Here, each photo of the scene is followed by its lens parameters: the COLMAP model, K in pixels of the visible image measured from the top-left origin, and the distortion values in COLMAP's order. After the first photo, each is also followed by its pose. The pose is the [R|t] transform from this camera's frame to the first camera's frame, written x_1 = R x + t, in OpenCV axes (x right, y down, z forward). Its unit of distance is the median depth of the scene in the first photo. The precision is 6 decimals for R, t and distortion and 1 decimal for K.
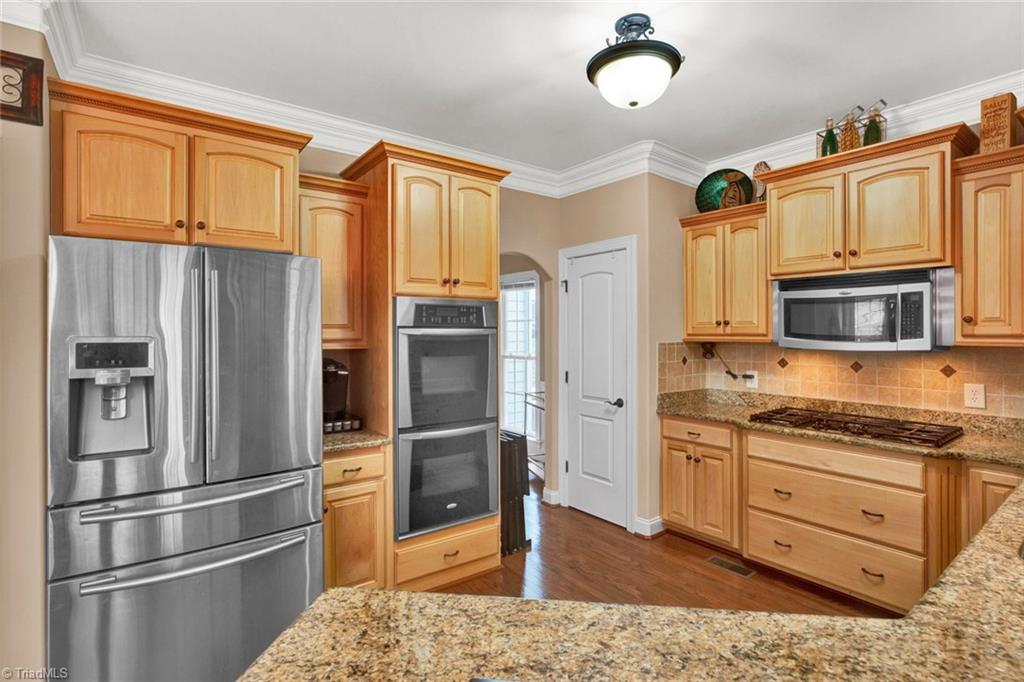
lens RADIAL K [[505.2, 0, 512.0], [0, 505.2, 341.0], [0, 0, 1]] dist [-0.004710, -0.000274]
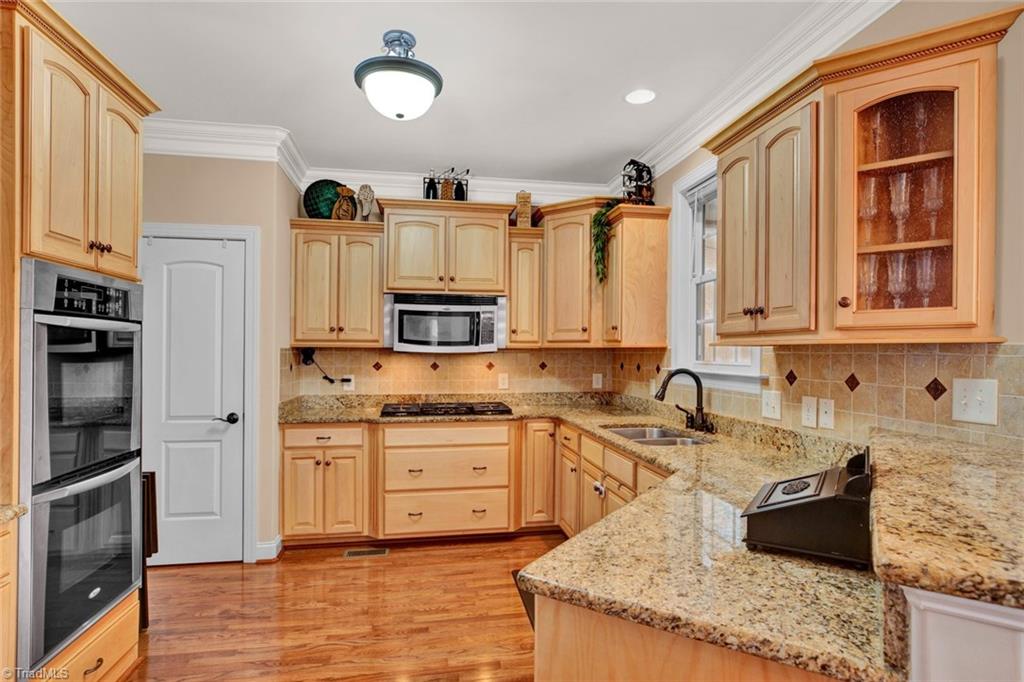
lens RADIAL K [[544.1, 0, 508.1], [0, 544.1, 363.0], [0, 0, 1]] dist [-0.002236, -0.000245]
pose [[0.454128, -0.016626, 0.890781, -0.455933], [0.010488, 0.999856, 0.013315, 0.024700], [-0.890874, 0.003296, 0.454238, 0.188469]]
